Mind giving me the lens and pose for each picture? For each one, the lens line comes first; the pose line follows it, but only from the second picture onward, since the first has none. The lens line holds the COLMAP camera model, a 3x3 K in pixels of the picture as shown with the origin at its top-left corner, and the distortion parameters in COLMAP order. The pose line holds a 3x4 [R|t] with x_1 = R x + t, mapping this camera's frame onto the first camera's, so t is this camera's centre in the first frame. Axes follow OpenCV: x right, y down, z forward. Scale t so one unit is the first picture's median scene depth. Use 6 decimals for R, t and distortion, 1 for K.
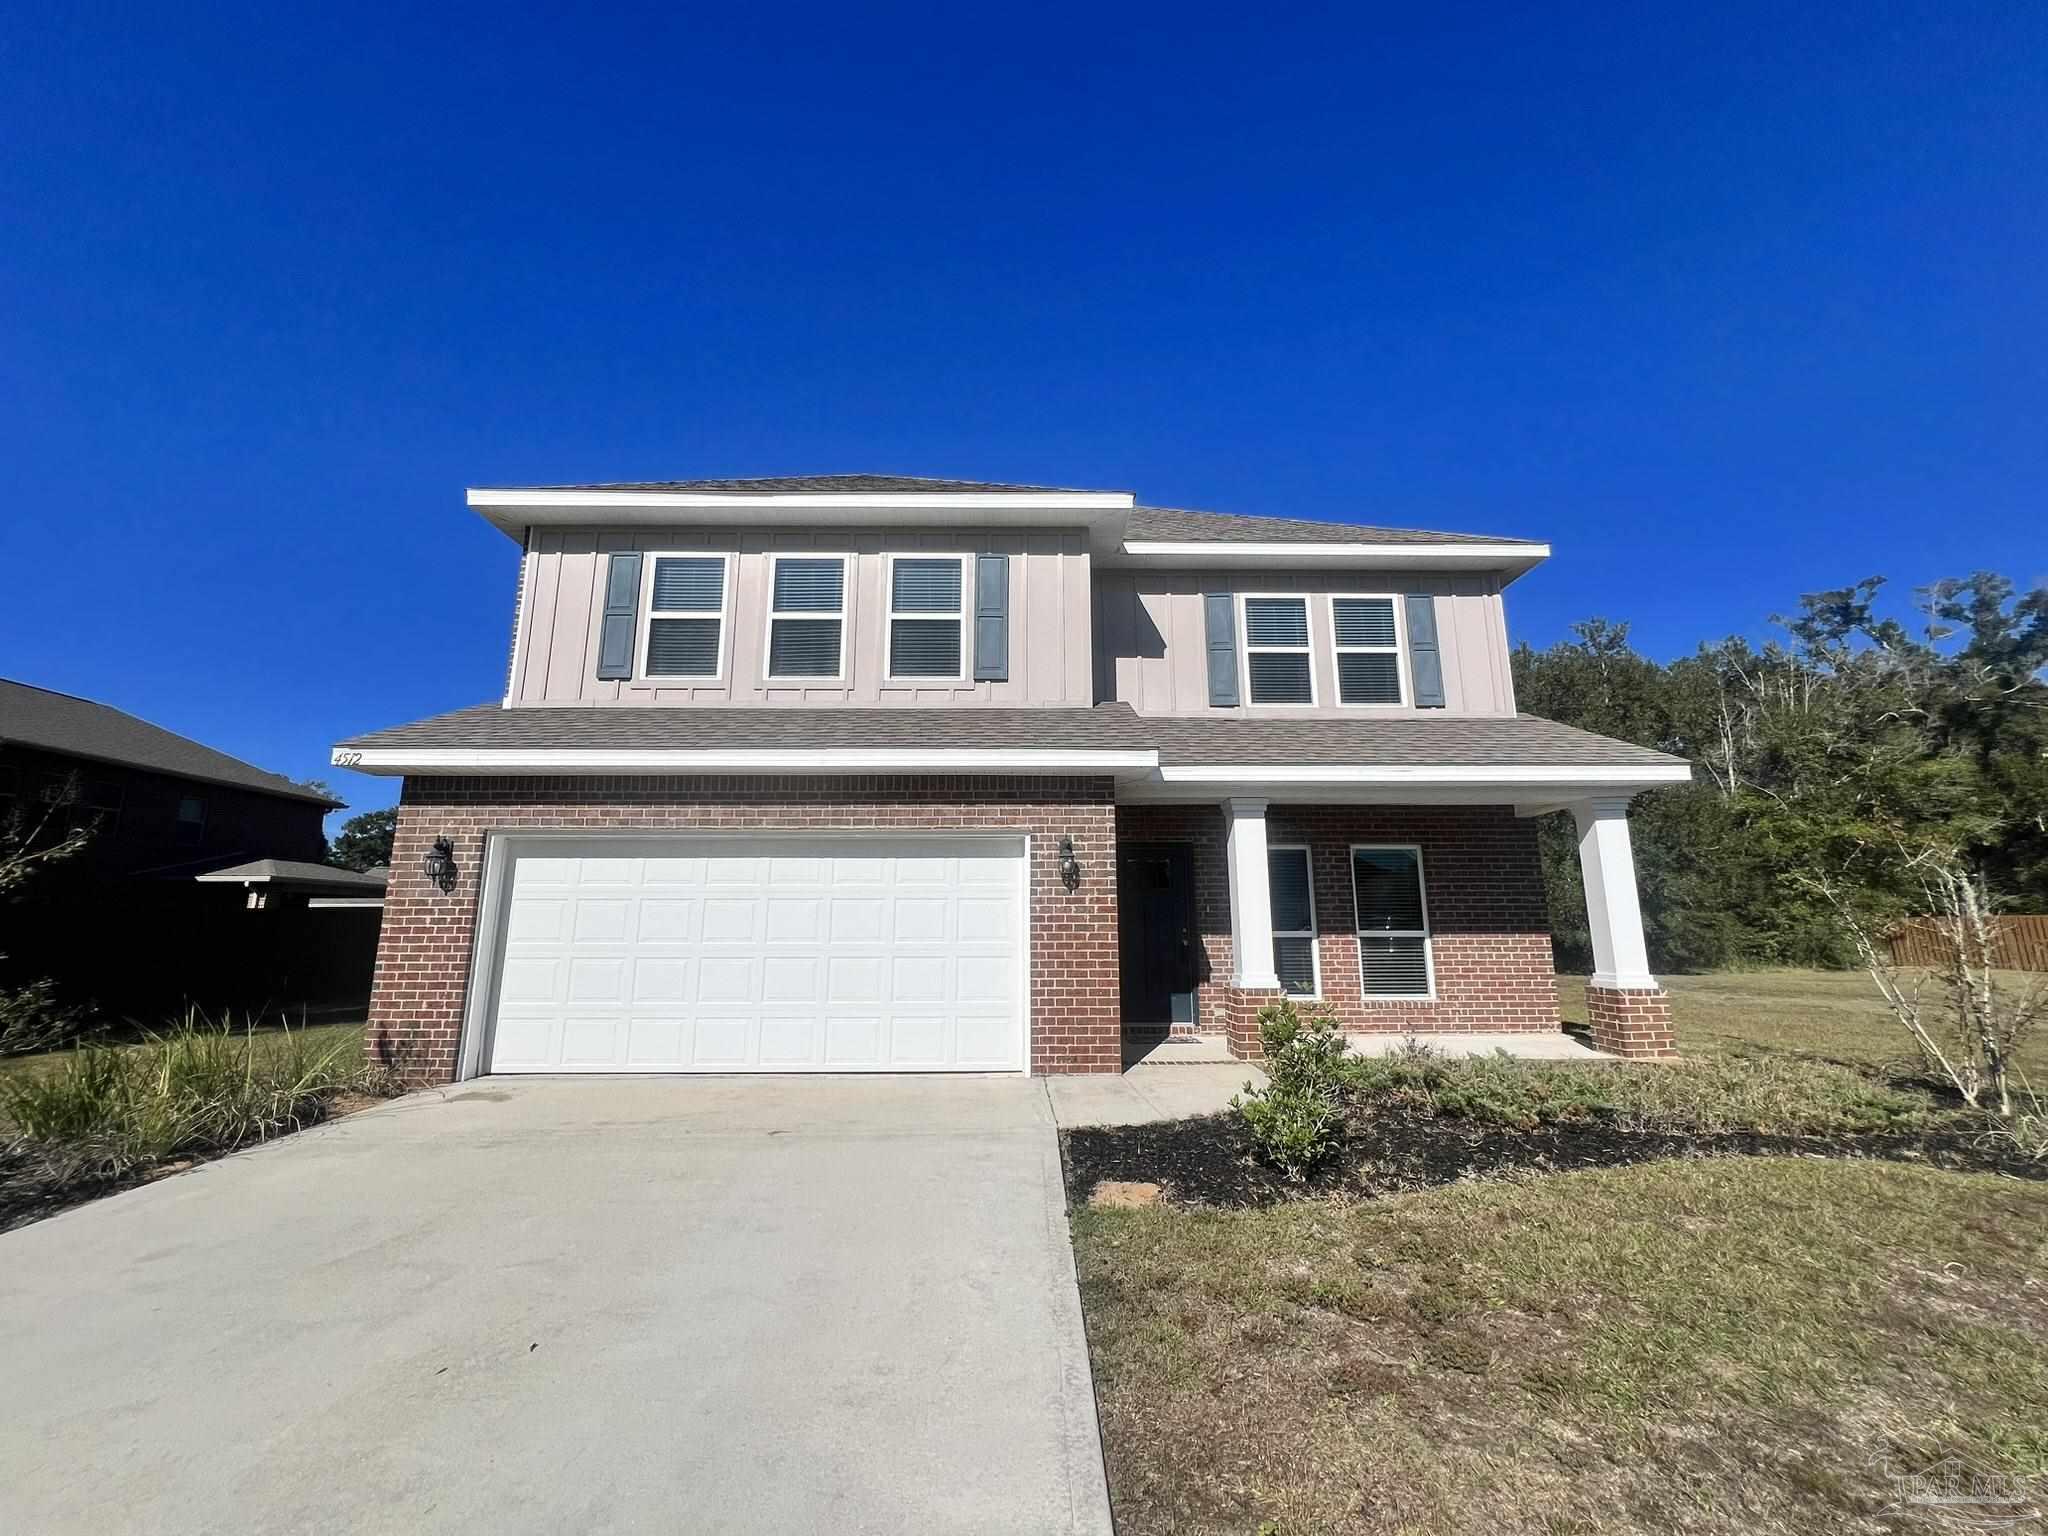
lens RADIAL K [[816.4, 0, 1026.4], [0, 816.4, 768.6], [0, 0, 1]] dist [-0.001526, -0.000115]
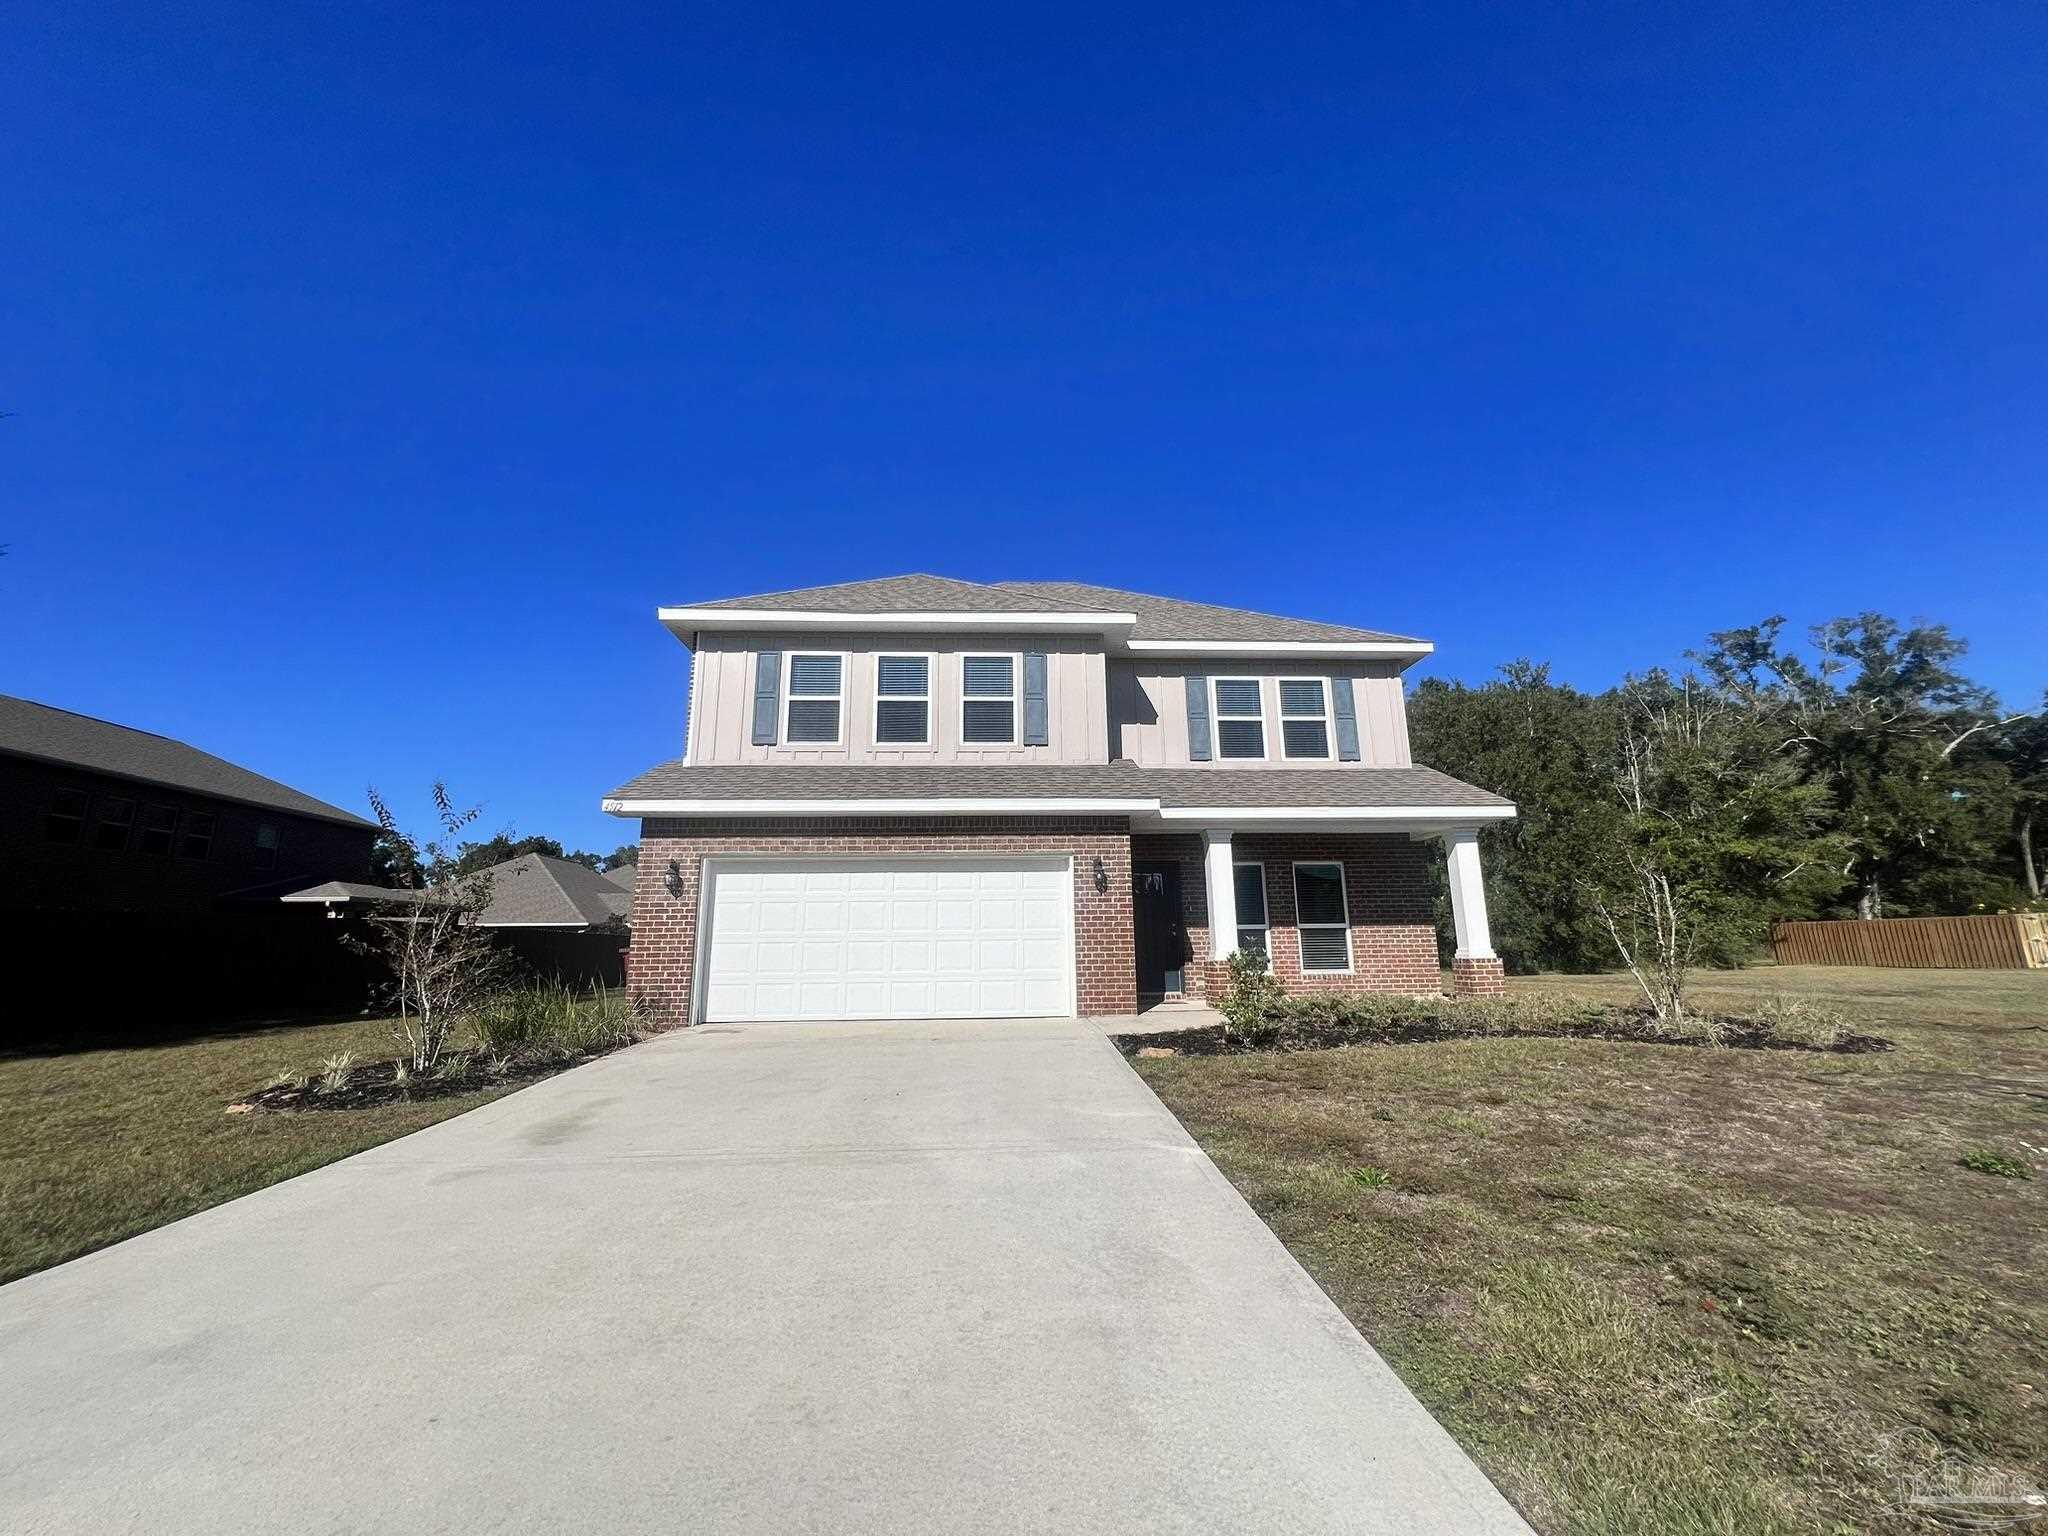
lens RADIAL K [[816.4, 0, 1026.4], [0, 816.4, 768.6], [0, 0, 1]] dist [-0.001526, -0.000115]
pose [[0.999310, -0.001987, 0.037084, -0.108946], [0.002886, 0.999702, -0.024229, -0.033253], [-0.037025, 0.024319, 0.999018, -0.384694]]
